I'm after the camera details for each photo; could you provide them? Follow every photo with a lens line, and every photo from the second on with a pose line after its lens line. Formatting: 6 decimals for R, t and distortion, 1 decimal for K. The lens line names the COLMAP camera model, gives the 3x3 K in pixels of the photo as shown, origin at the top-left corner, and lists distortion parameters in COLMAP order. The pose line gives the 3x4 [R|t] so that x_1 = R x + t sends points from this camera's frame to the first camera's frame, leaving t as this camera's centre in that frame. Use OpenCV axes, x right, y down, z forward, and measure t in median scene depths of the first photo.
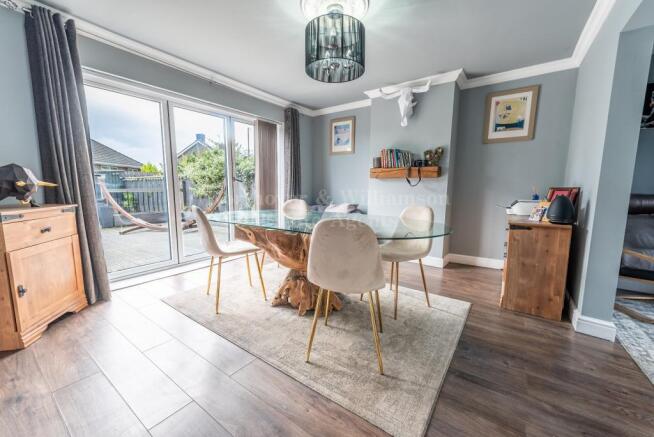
lens RADIAL K [[260.9, 0, 337.8], [0, 260.9, 213.0], [0, 0, 1]] dist [0.002393, -0.000403]
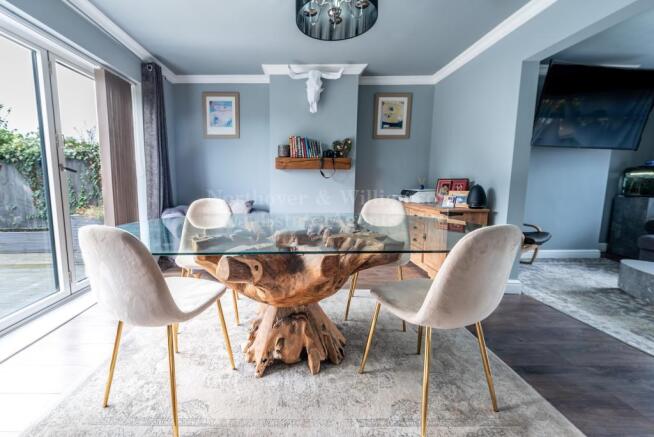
lens RADIAL K [[260.9, 0, 302.8], [0, 260.9, 203.7], [0, 0, 1]] dist [0.002393, -0.000403]
pose [[0.821826, -0.060665, 0.566500, -0.322888], [0.063530, 0.997872, 0.014697, -0.031322], [-0.566186, 0.023911, 0.823931, 0.285401]]
